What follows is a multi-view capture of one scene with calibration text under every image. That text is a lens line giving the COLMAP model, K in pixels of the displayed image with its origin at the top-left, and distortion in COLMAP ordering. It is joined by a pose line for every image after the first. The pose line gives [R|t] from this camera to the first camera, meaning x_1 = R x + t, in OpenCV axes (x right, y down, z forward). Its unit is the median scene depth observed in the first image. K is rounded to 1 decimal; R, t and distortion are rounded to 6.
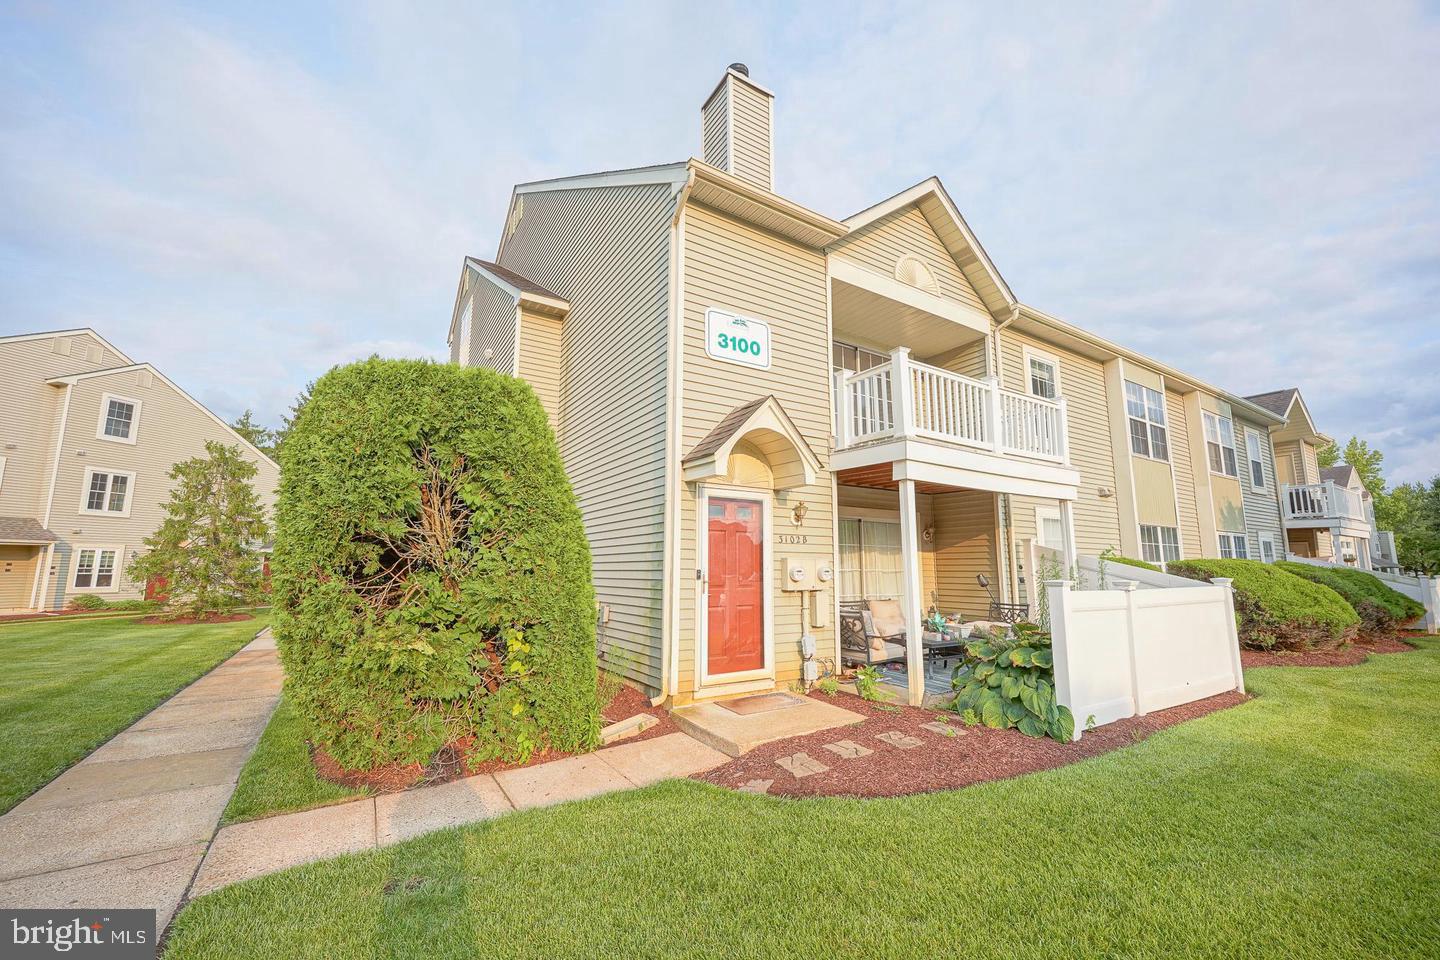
lens RADIAL K [[578.2, 0, 724.9], [0, 578.2, 485.1], [0, 0, 1]] dist [0.001060, 0.000051]
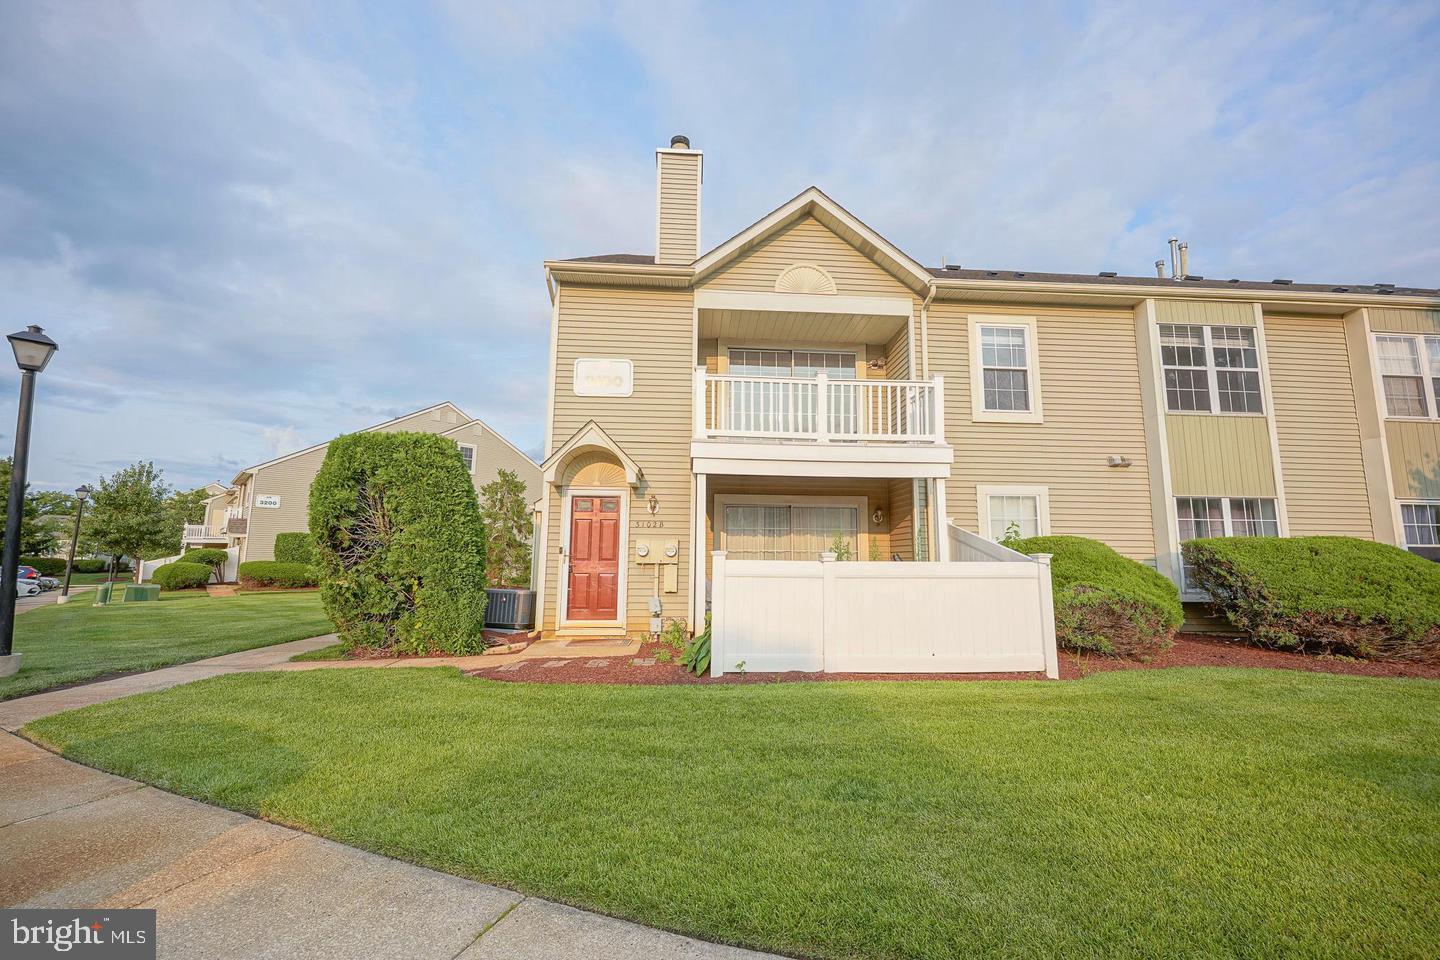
lens RADIAL K [[578.2, 0, 724.9], [0, 578.2, 485.1], [0, 0, 1]] dist [0.001060, 0.000051]
pose [[0.877446, -0.058602, -0.476083, 0.793606], [0.064075, 0.997934, -0.004744, 0.020399], [0.475377, -0.026343, 0.879388, -0.050706]]
